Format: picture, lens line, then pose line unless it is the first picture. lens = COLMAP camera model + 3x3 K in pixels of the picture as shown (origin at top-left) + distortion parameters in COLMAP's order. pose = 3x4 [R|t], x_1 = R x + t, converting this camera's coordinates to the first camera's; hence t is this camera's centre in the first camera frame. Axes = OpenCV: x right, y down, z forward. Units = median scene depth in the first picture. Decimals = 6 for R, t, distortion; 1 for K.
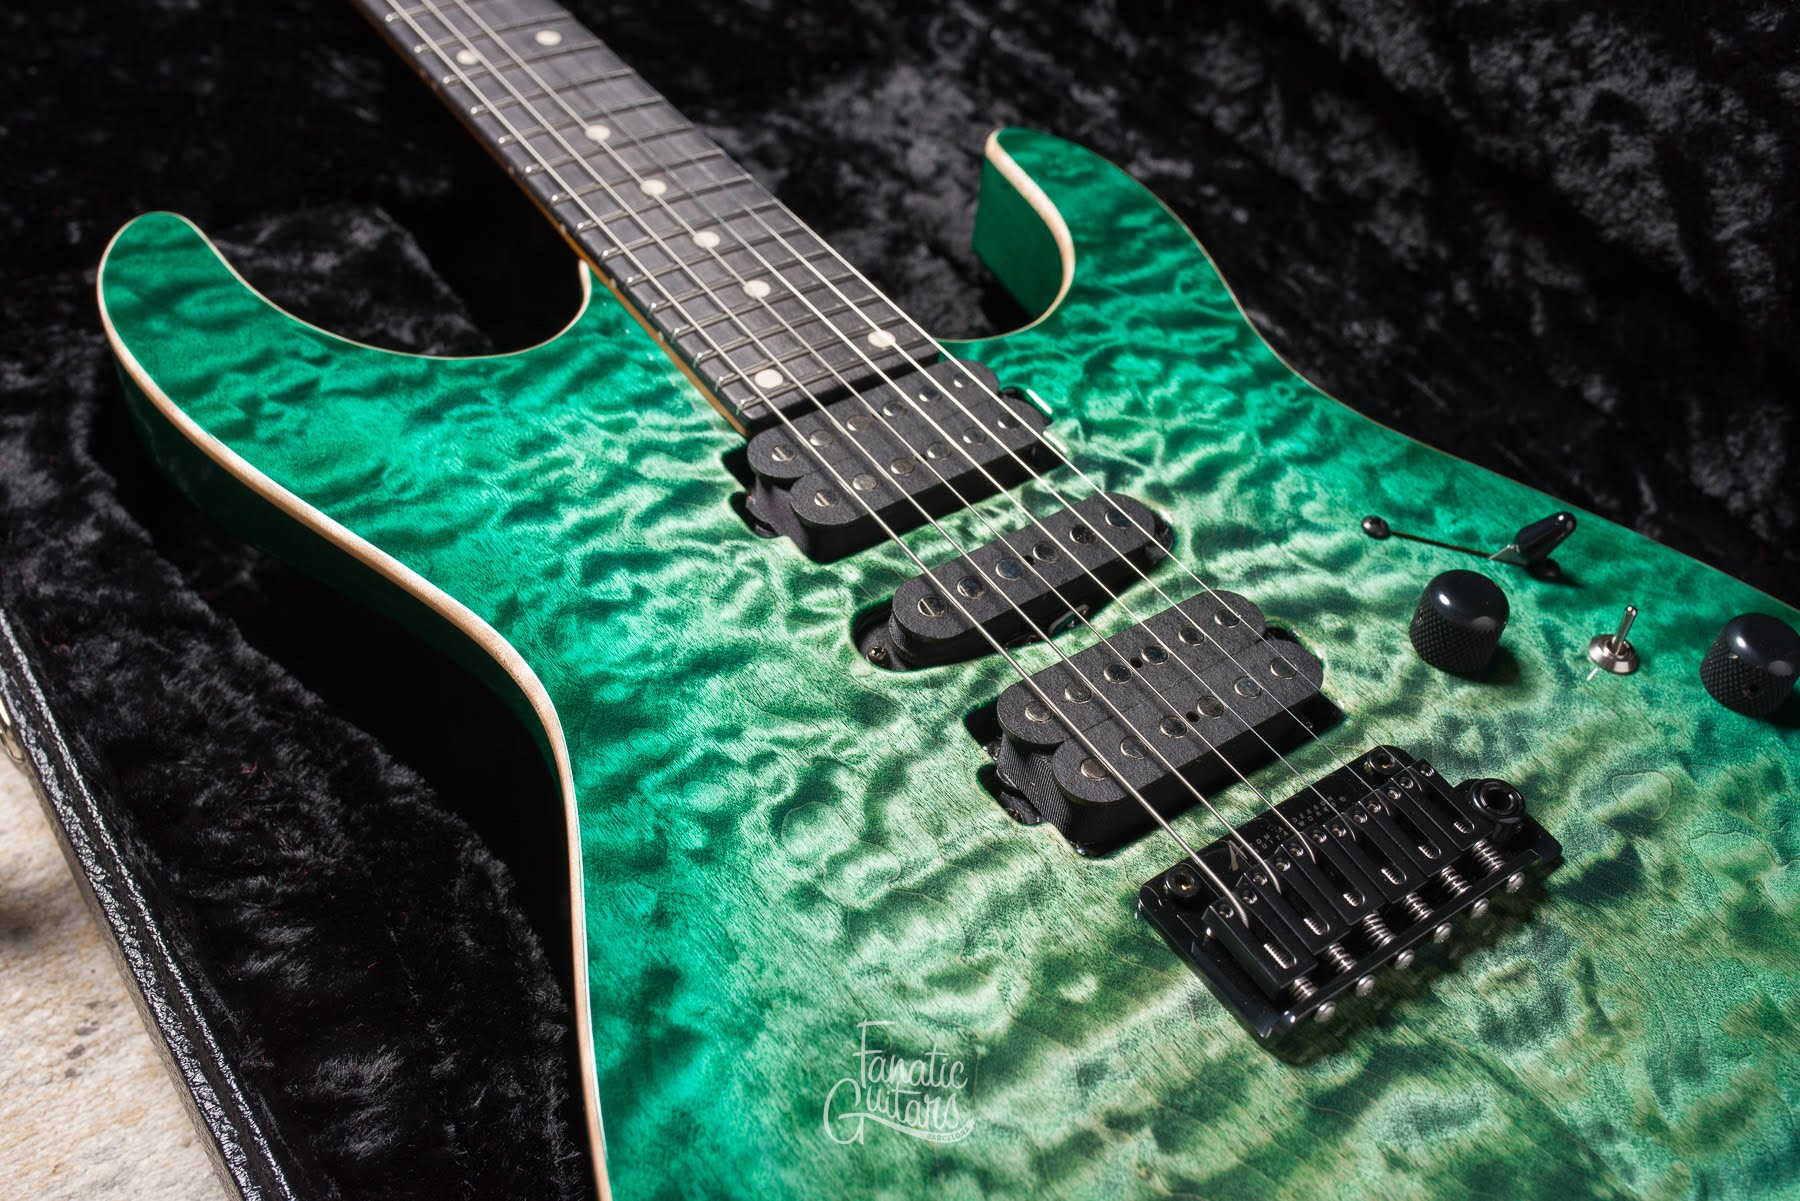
lens RADIAL K [[1792.5, 0, 899.8], [0, 1792.5, 600.6], [0, 0, 1]] dist [-0.045432, 0.000000]
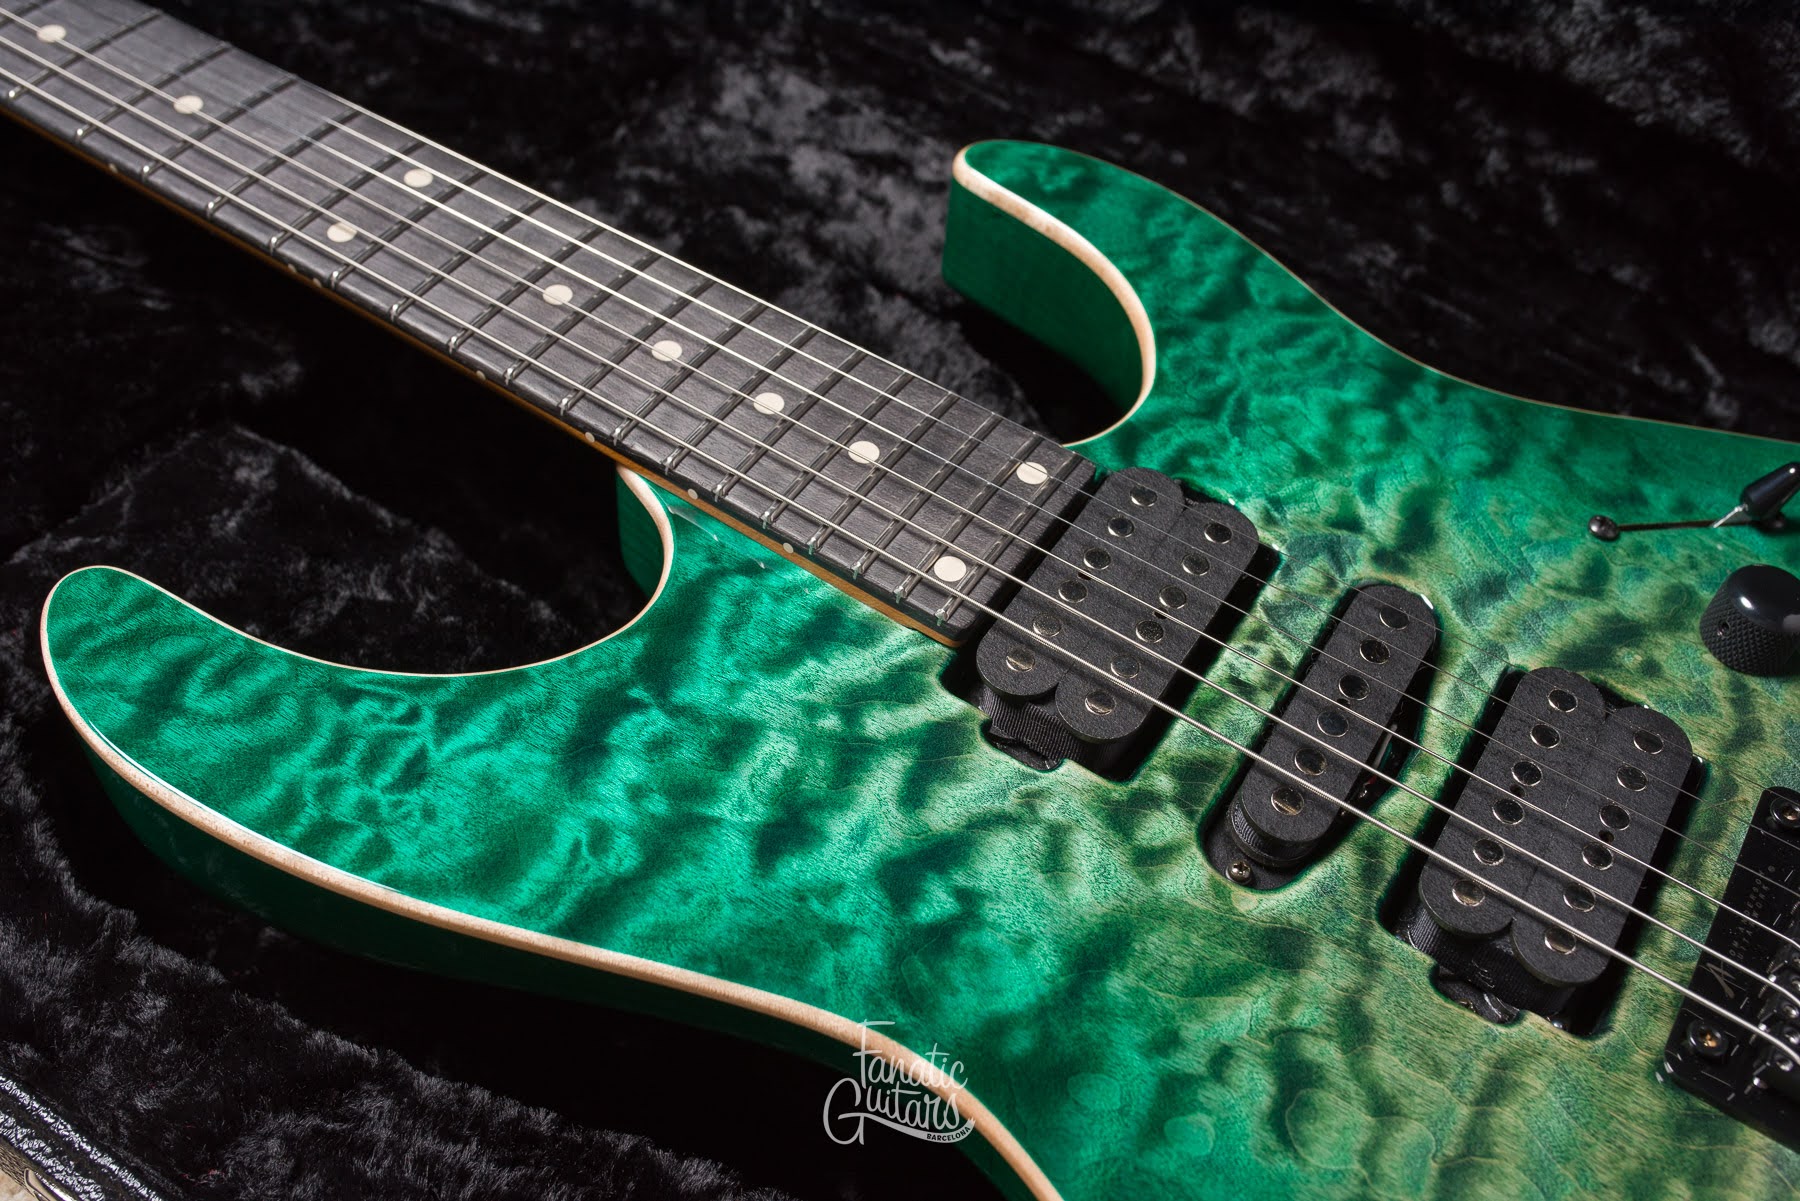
lens RADIAL K [[1792.5, 0, 899.3], [0, 1792.5, 600.3], [0, 0, 1]] dist [-0.045432, 0.000000]
pose [[0.929228, -0.302550, 0.212127, -0.290994], [0.276139, 0.950056, 0.145400, -0.250039], [-0.245523, -0.076533, 0.966365, 0.203546]]
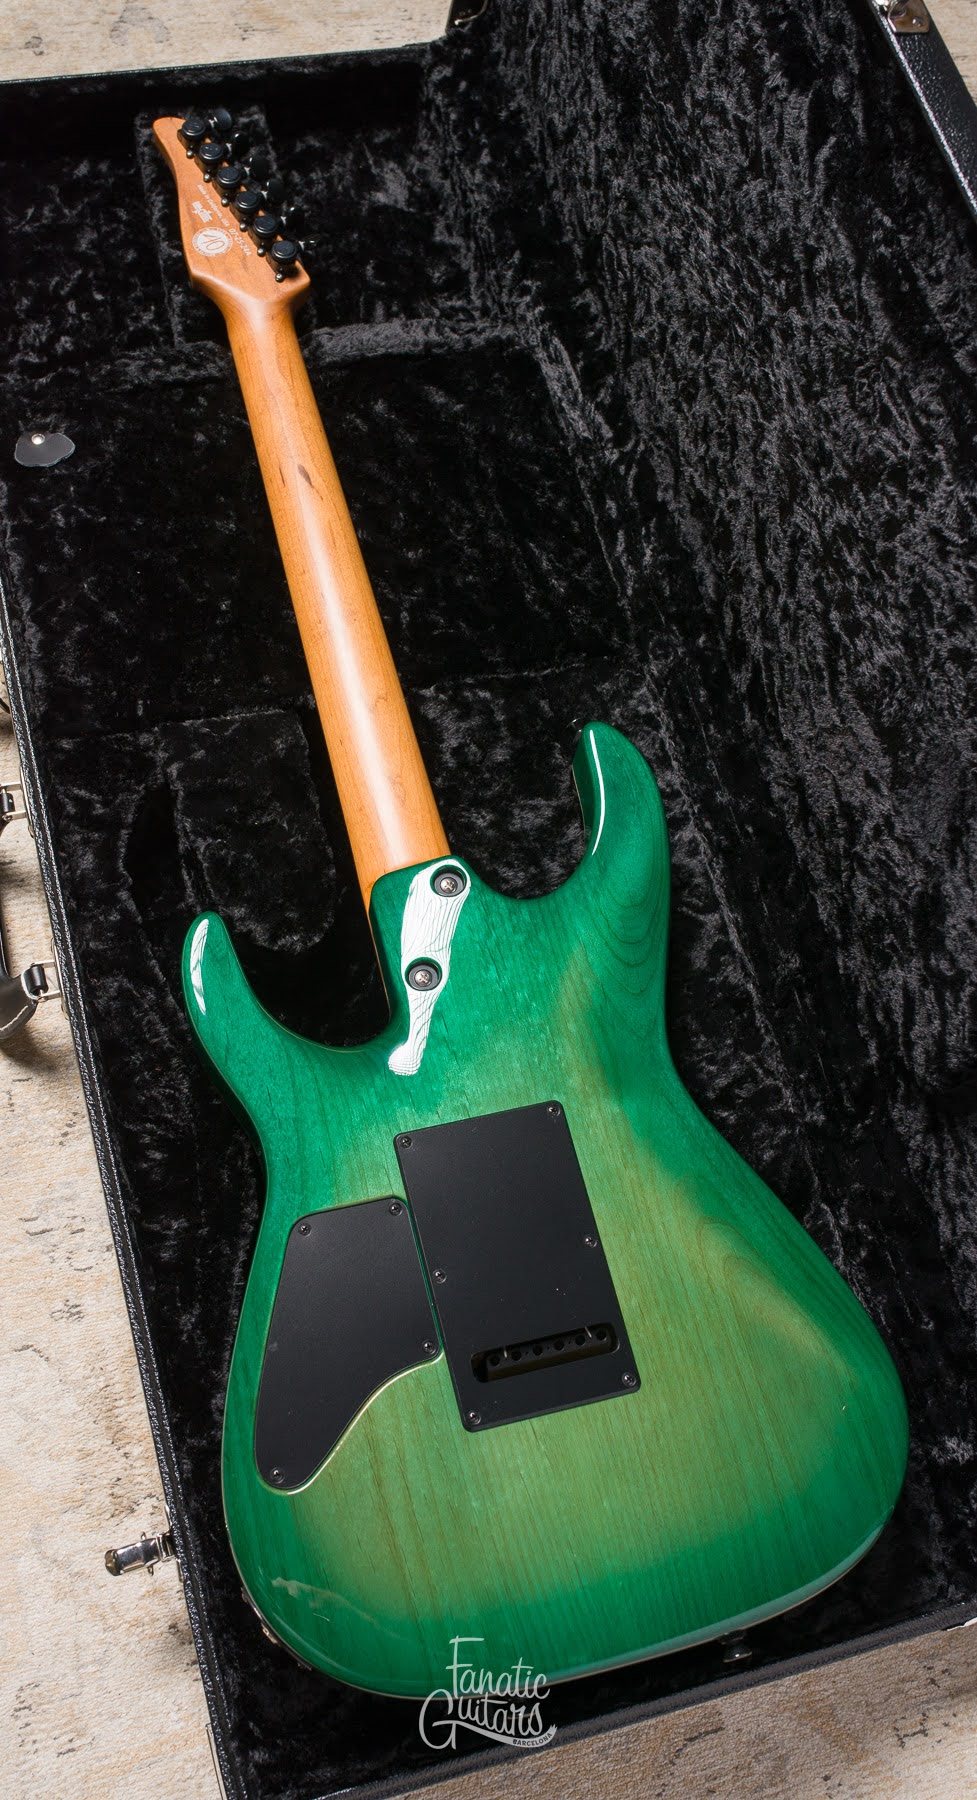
lens RADIAL K [[1727.4, 0, 426.2], [0, 1727.4, 907.8], [0, 0, 1]] dist [-0.036293, 0.000000]
pose [[0.935426, 0.321301, -0.147458, 0.221560], [-0.261234, 0.909262, 0.324036, -0.905990], [0.238191, -0.264591, 0.934482, -0.952020]]
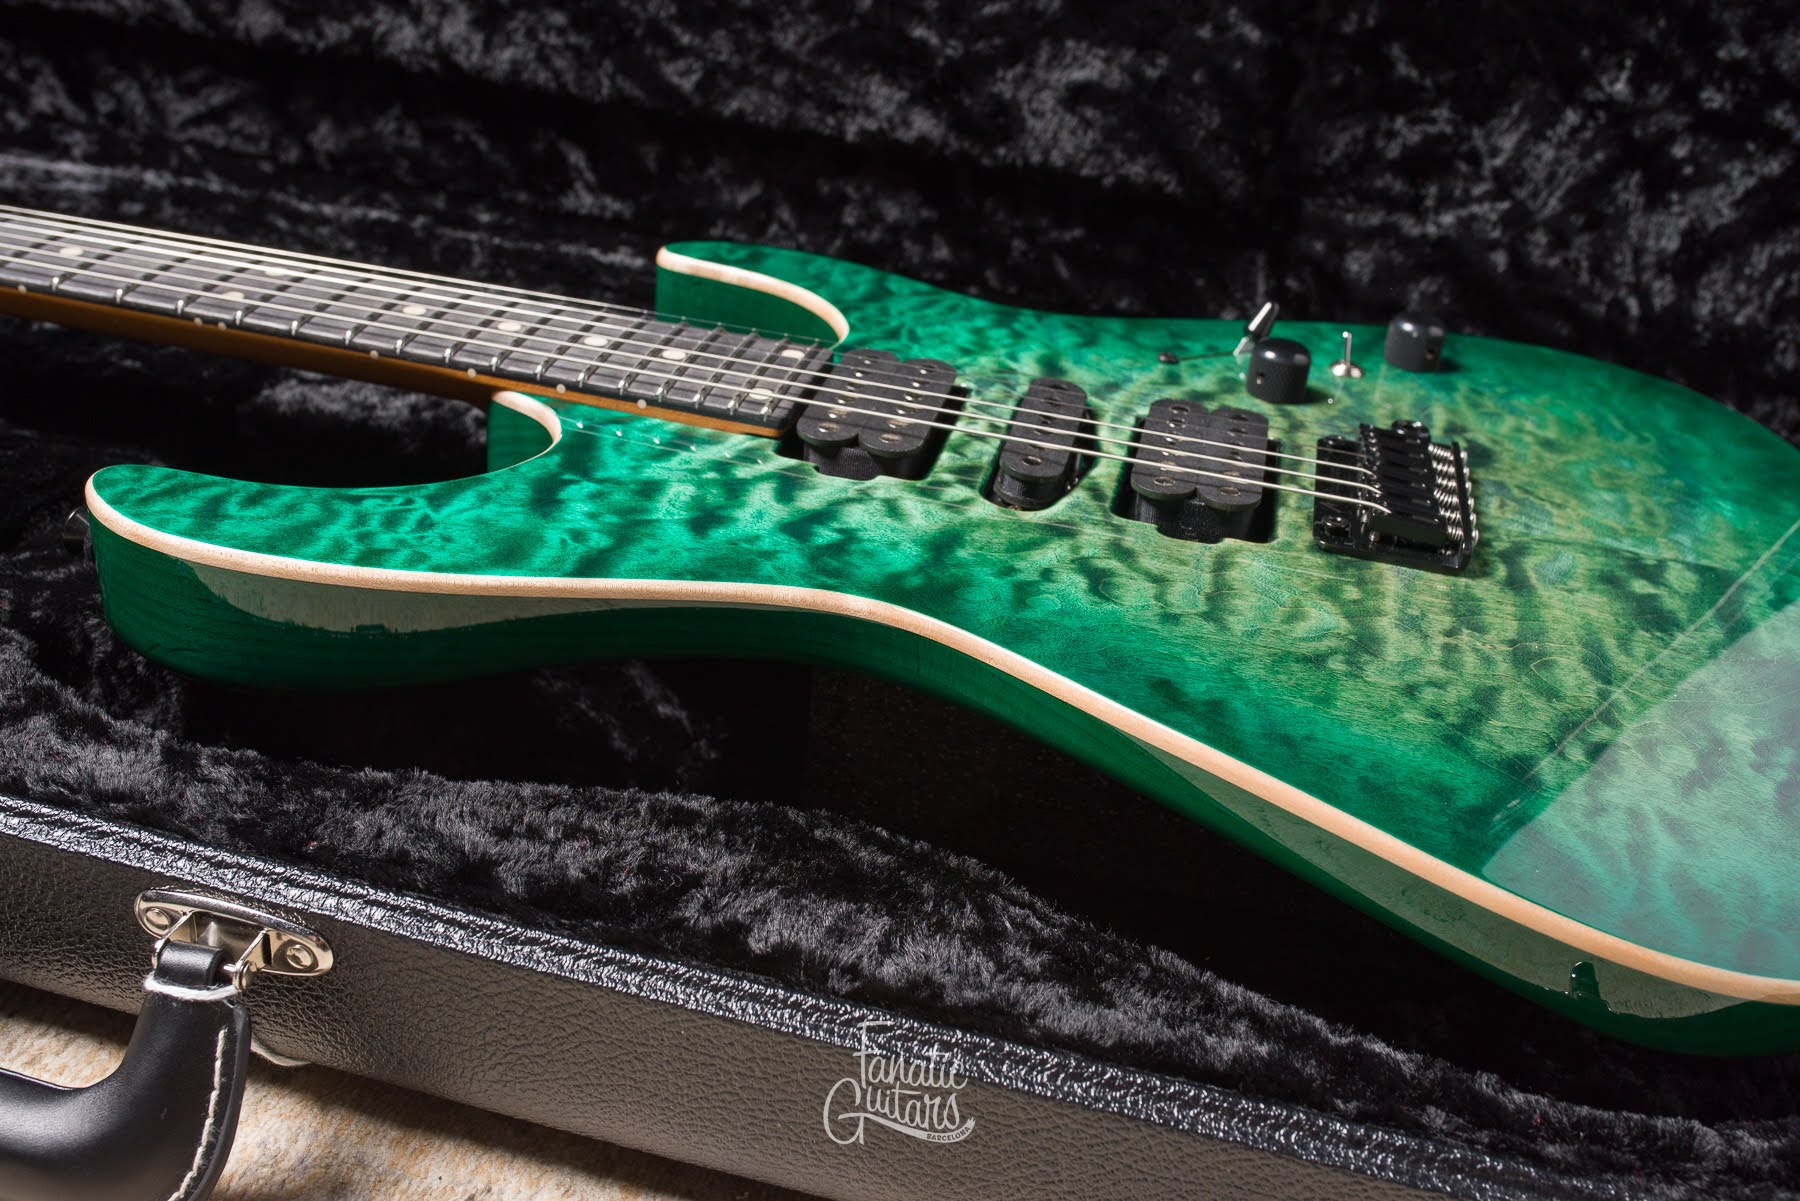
lens RADIAL K [[1792.5, 0, 902.2], [0, 1792.5, 583.9], [0, 0, 1]] dist [-0.045432, 0.000000]
pose [[0.750380, -0.345351, 0.563615, -0.748585], [0.460774, 0.884641, -0.071404, 0.120442], [-0.473937, 0.313279, 0.822946, 0.021879]]
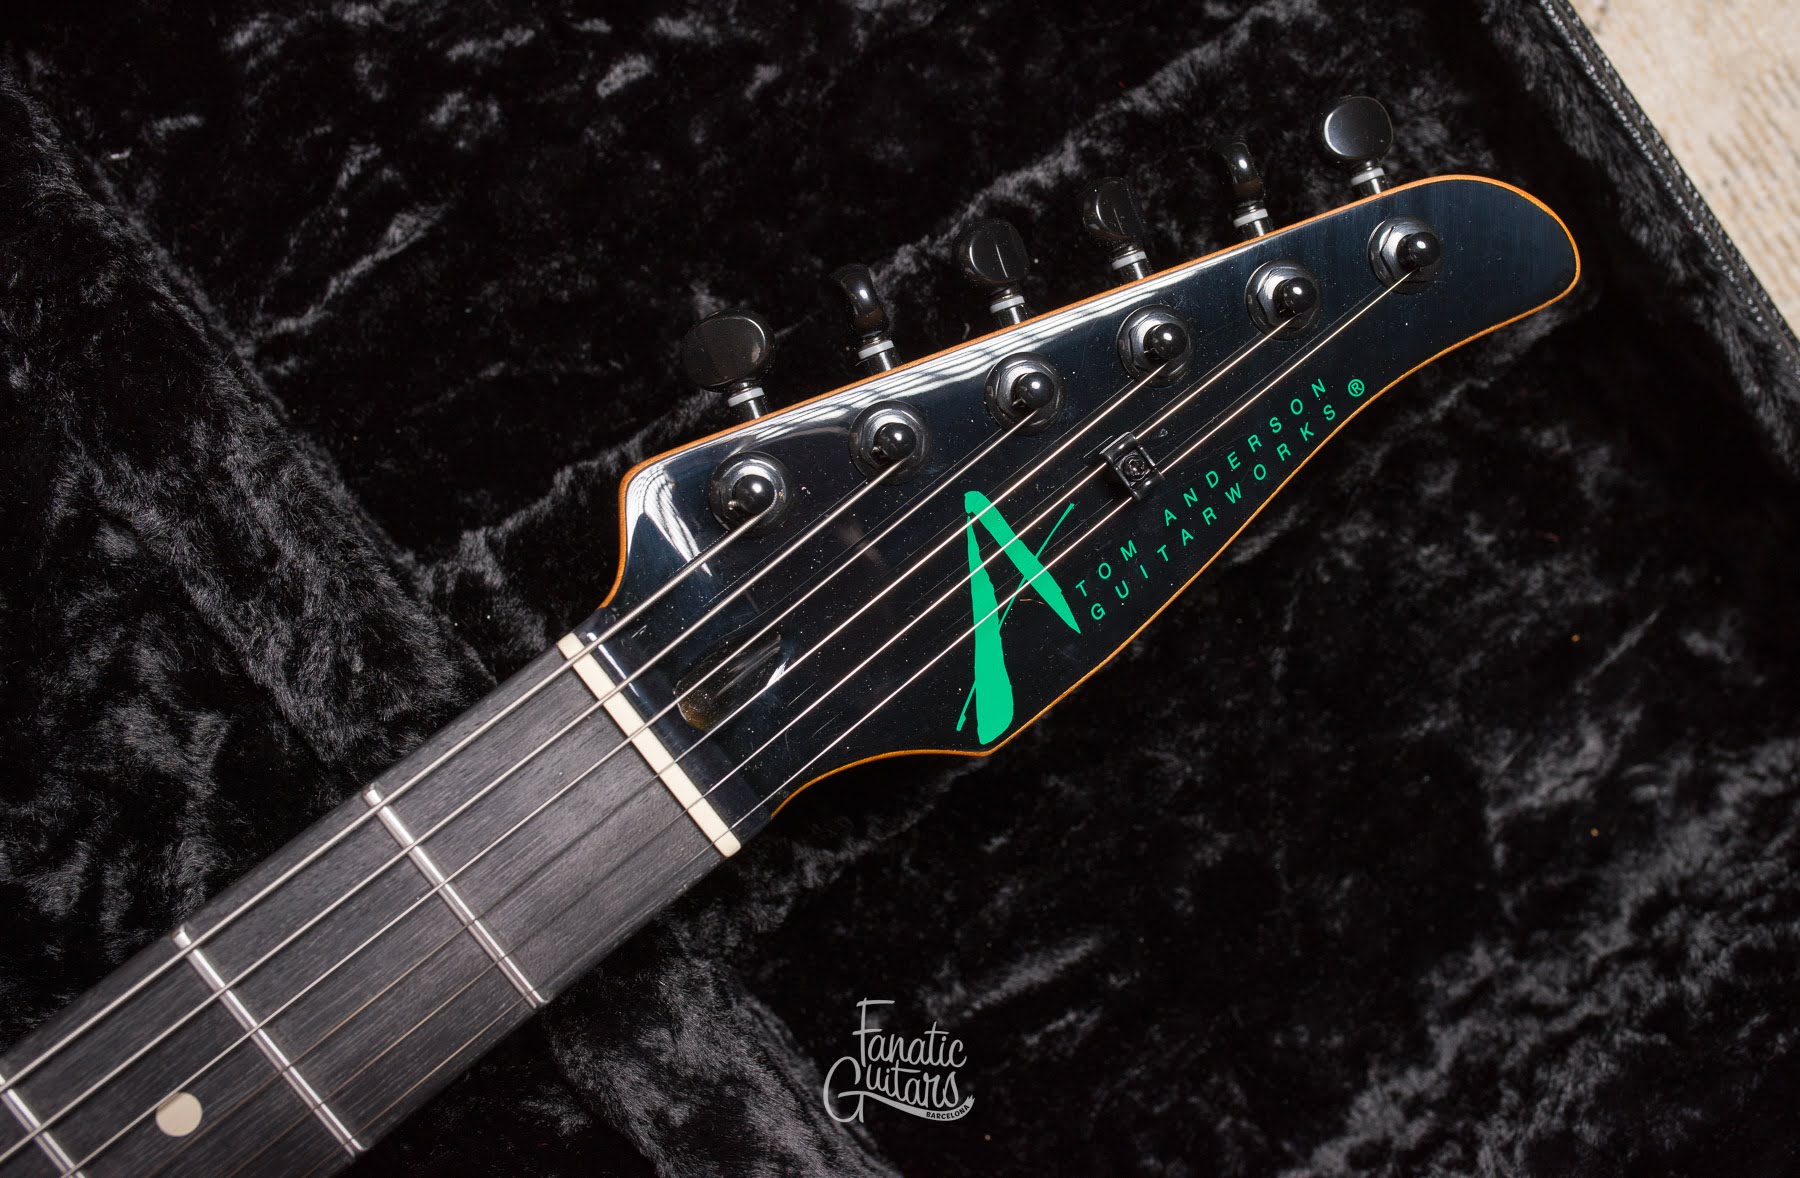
lens RADIAL K [[1991.4, 0, 987.1], [0, 1991.4, 512.2], [0, 0, 1]] dist [-0.064556, 0.000000]
pose [[0.056490, 0.990705, -0.123742, -0.719060], [-0.843215, 0.113706, 0.525414, -1.402558], [0.534601, 0.074660, 0.841801, 1.114766]]
